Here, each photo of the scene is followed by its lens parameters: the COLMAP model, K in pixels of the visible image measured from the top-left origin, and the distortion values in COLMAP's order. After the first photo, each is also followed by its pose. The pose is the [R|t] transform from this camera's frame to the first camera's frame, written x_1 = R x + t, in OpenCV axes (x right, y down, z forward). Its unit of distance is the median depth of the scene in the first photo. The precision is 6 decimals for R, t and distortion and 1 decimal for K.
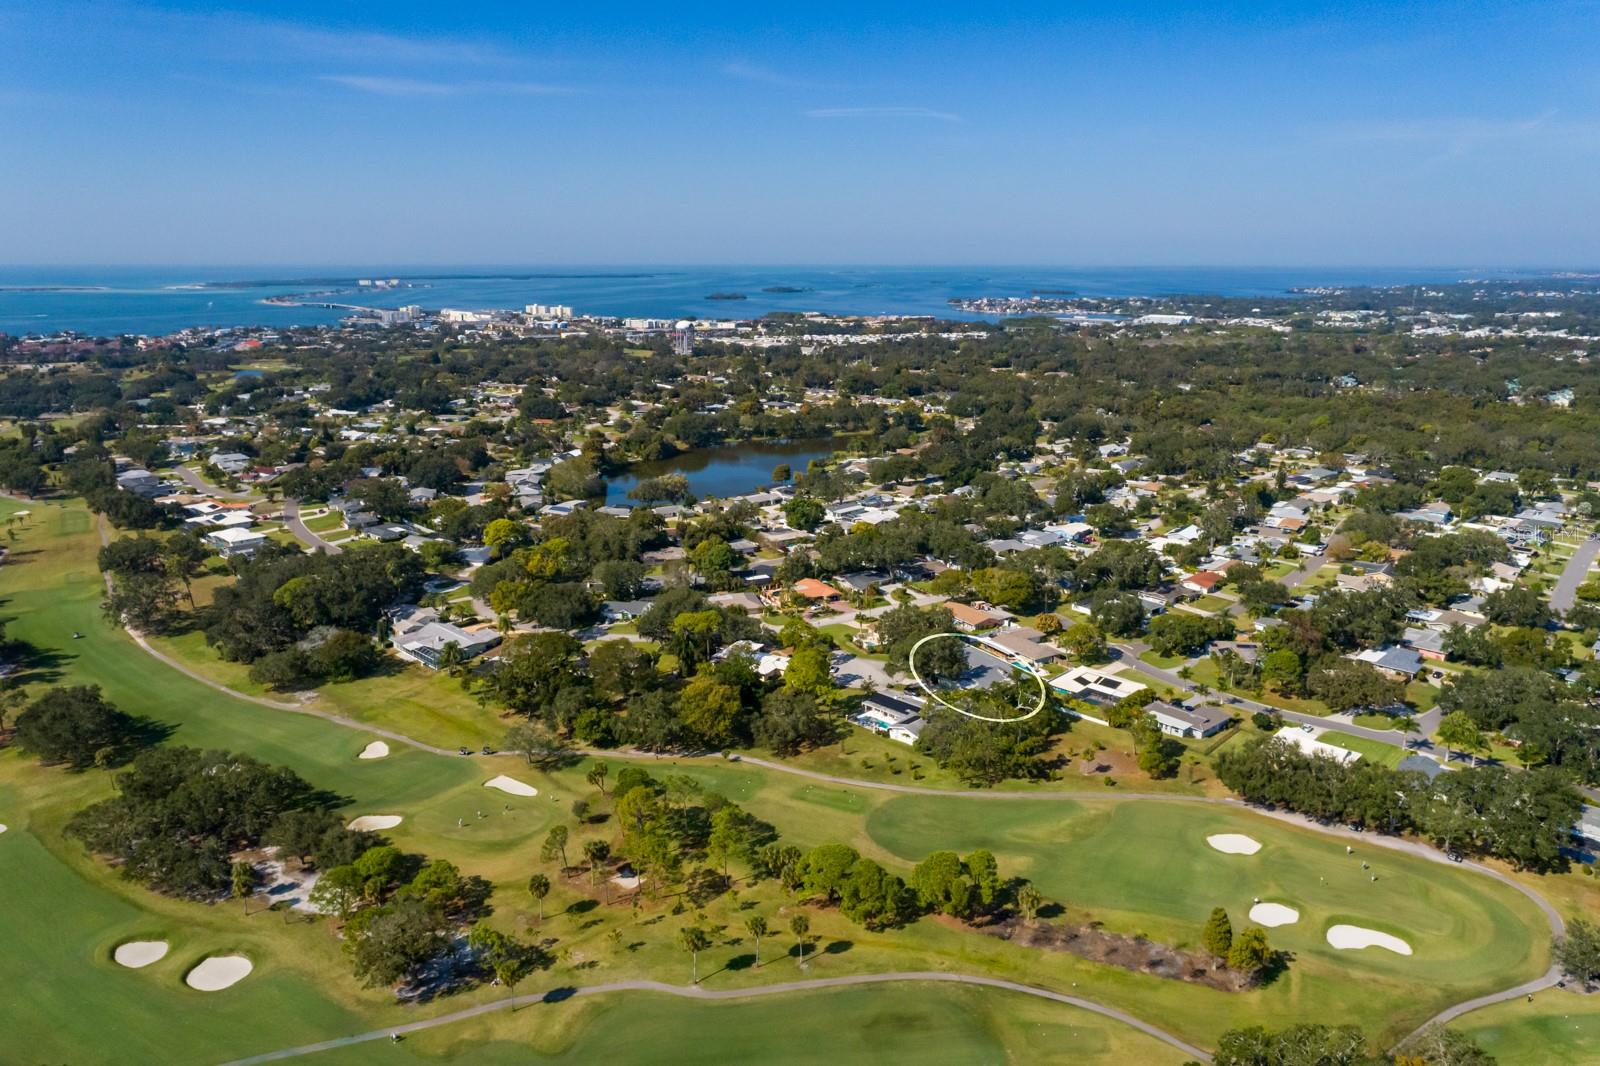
lens RADIAL K [[1088.3, 0, 802.1], [0, 1088.3, 520.3], [0, 0, 1]] dist [-0.006757, 0.018976]
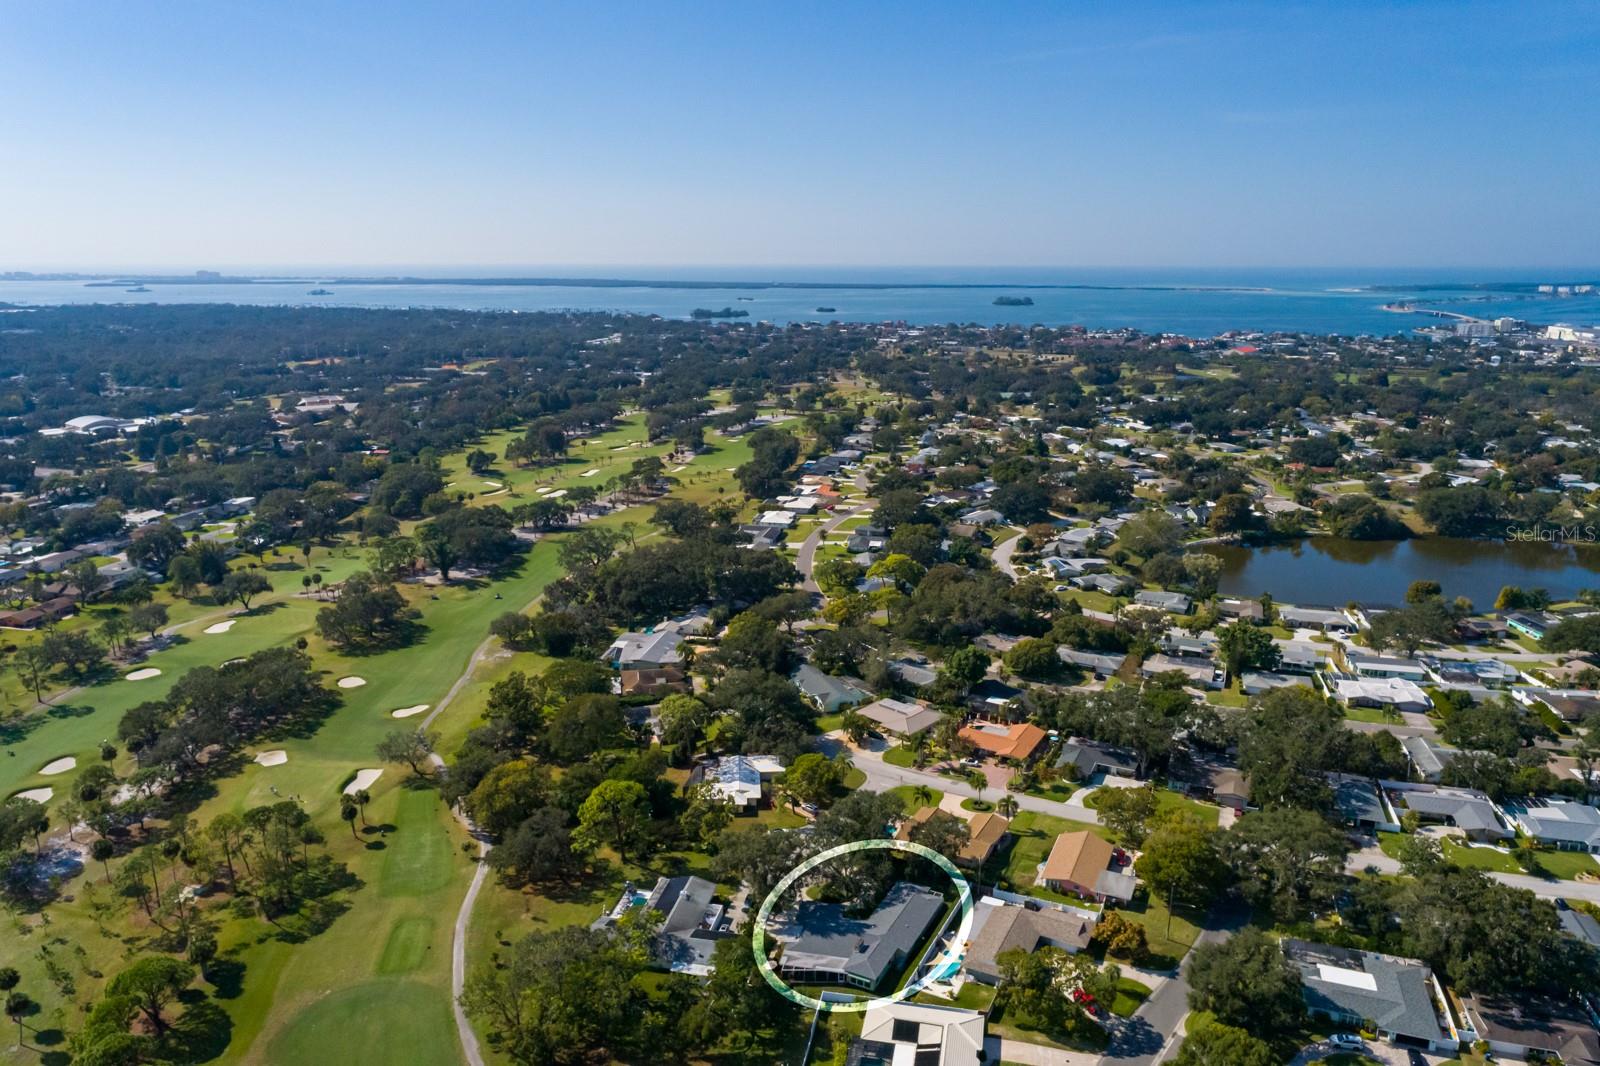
lens RADIAL K [[1088.3, 0, 791.3], [0, 1088.3, 548.4], [0, 0, 1]] dist [-0.006757, 0.018976]
pose [[0.534357, 0.216564, -0.817045, 0.448138], [-0.198297, 0.971763, 0.127885, -0.111527], [0.821670, 0.093681, 0.562212, 0.428586]]
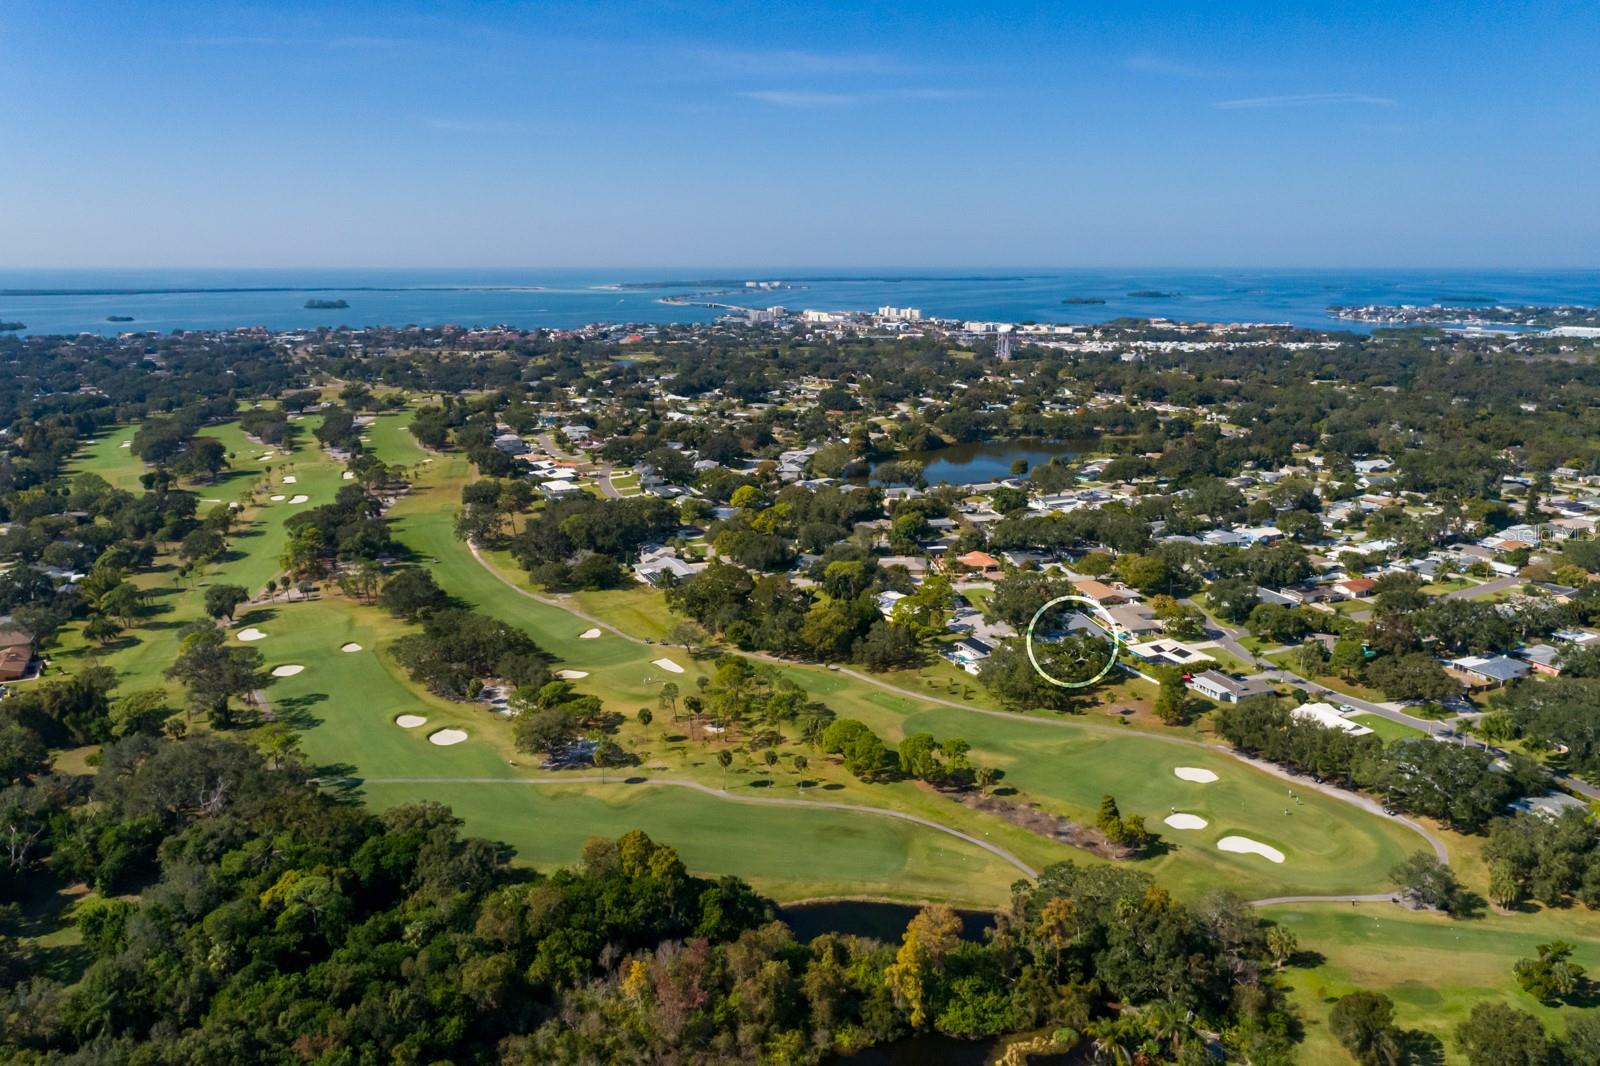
lens RADIAL K [[1088.3, 0, 799.6], [0, 1088.3, 525.3], [0, 0, 1]] dist [-0.006757, 0.018976]
pose [[0.943228, 0.076858, -0.323131, 0.184684], [-0.076131, 0.996986, 0.014910, 0.021560], [0.323303, 0.010537, 0.946237, -0.139490]]
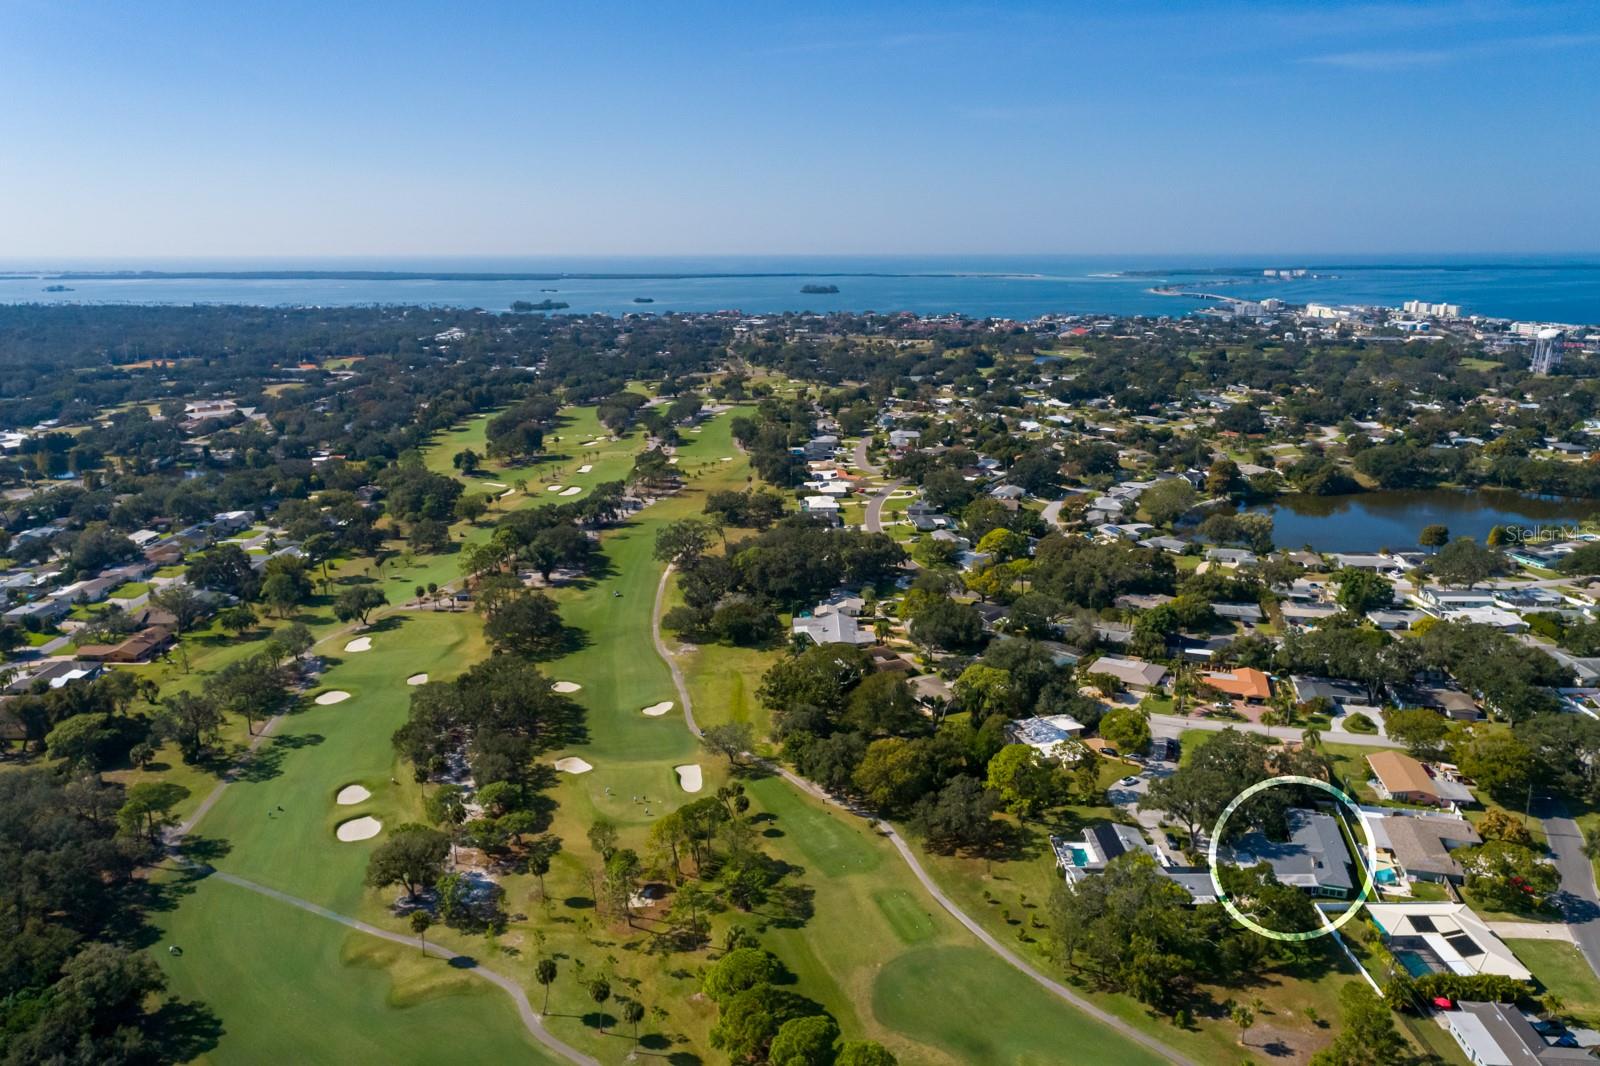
lens RADIAL K [[1088.3, 0, 796.1], [0, 1088.3, 539.0], [0, 0, 1]] dist [-0.006757, 0.018976]
pose [[0.698445, 0.180919, -0.692418, 0.286082], [-0.162859, 0.982314, 0.092388, -0.054917], [0.696887, 0.048238, 0.715557, 0.183508]]
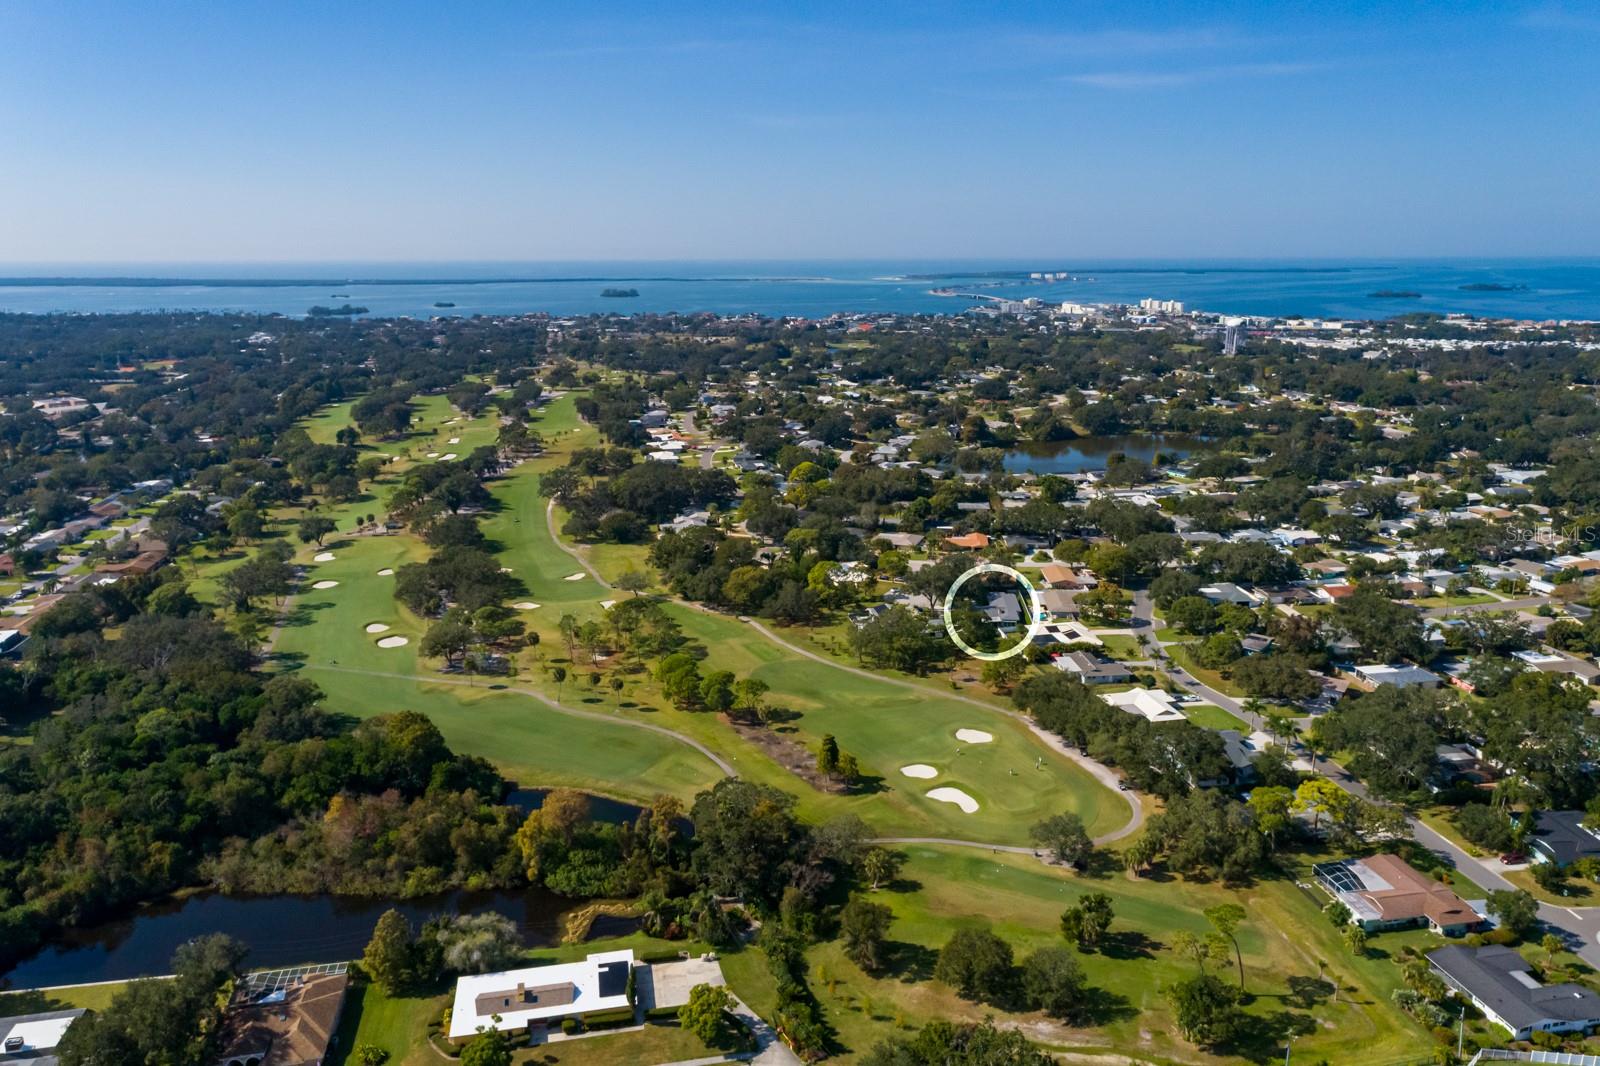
lens RADIAL K [[1088.3, 0, 795.1], [0, 1088.3, 537.6], [0, 0, 1]] dist [-0.006757, 0.018976]
pose [[0.817533, 0.141239, -0.558293, 0.469691], [-0.129622, 0.989712, 0.060570, 0.011736], [0.561104, 0.022849, 0.827430, -0.080559]]
